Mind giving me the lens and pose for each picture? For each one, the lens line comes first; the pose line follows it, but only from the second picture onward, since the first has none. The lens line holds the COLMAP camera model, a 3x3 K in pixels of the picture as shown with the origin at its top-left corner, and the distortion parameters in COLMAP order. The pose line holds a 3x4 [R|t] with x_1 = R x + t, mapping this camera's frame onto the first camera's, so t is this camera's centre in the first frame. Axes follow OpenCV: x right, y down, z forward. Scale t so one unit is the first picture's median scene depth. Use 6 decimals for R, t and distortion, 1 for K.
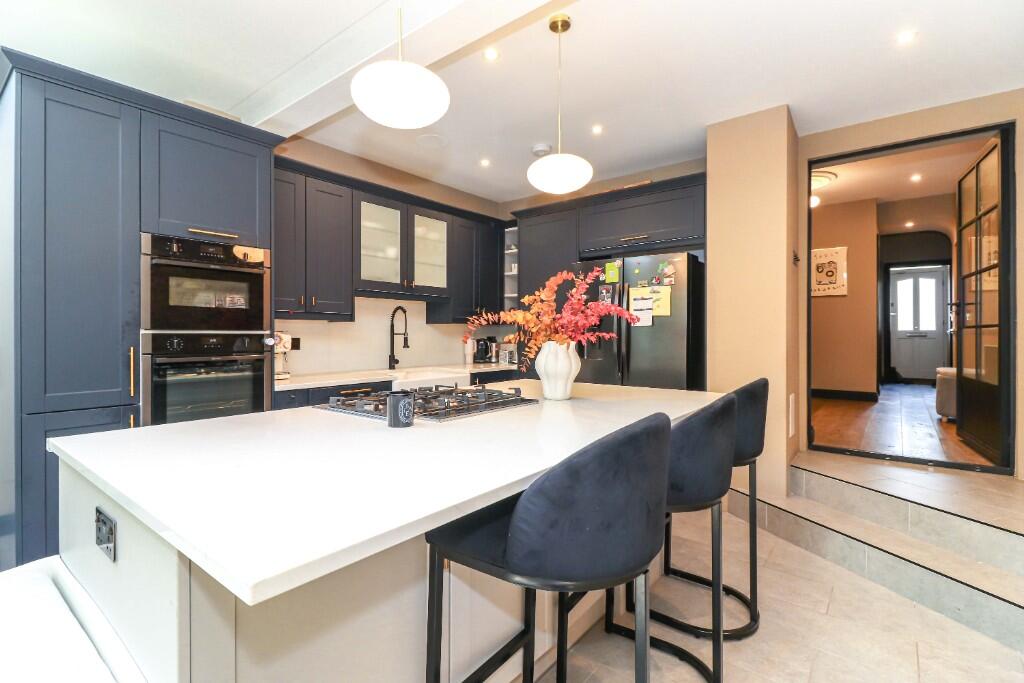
lens RADIAL K [[468.3, 0, 510.9], [0, 468.3, 340.9], [0, 0, 1]] dist [0.017435, -0.011166]
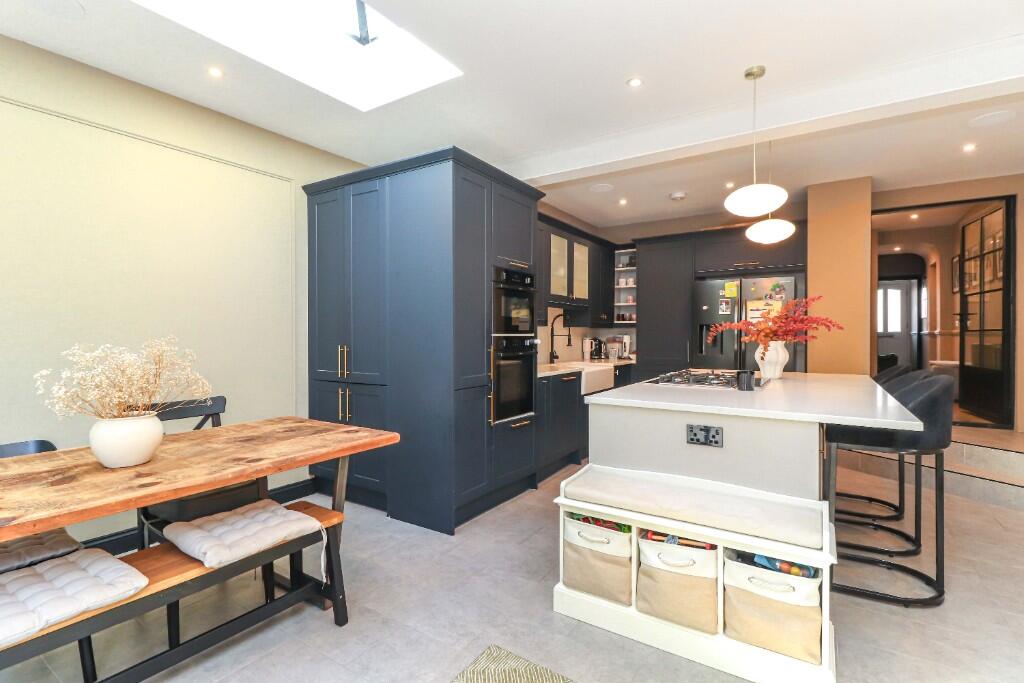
lens RADIAL K [[468.3, 0, 509.0], [0, 468.3, 338.8], [0, 0, 1]] dist [0.017435, -0.011166]
pose [[0.995401, -0.000580, 0.095792, -0.538606], [0.001033, 0.999989, -0.004682, -0.000303], [-0.095788, 0.004760, 0.995390, -0.267575]]
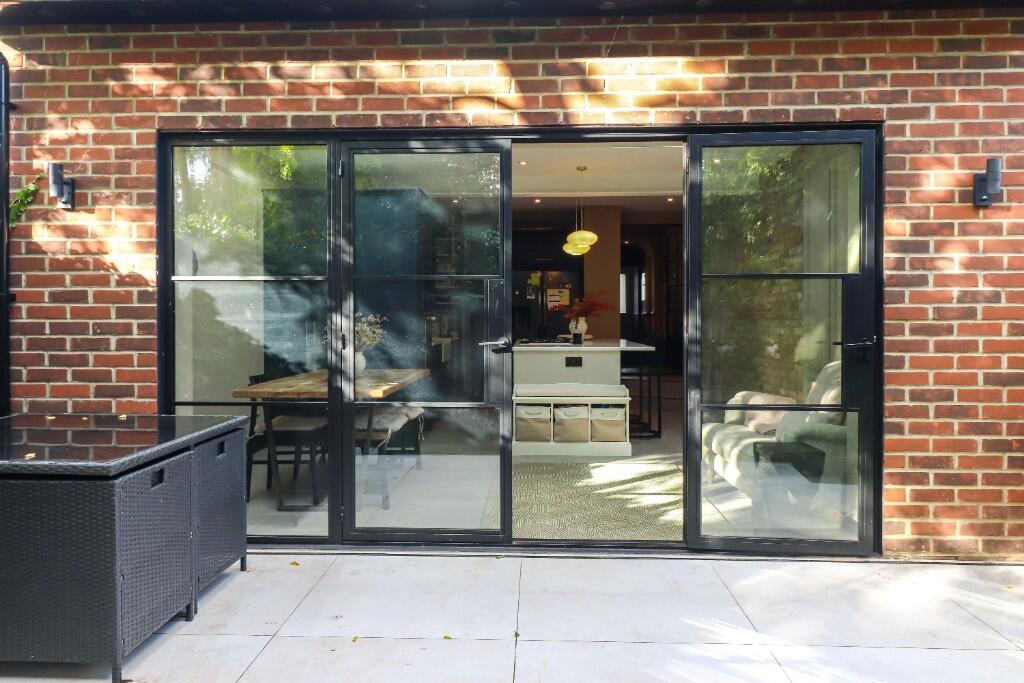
lens RADIAL K [[713.5, 0, 512.0], [0, 713.5, 336.2], [0, 0, 1]] dist [-0.000089, -0.000226]
pose [[0.798953, -0.018635, 0.601105, -1.427691], [0.012181, 0.999816, 0.014806, 0.023060], [-0.601271, -0.004508, 0.799033, -1.039923]]
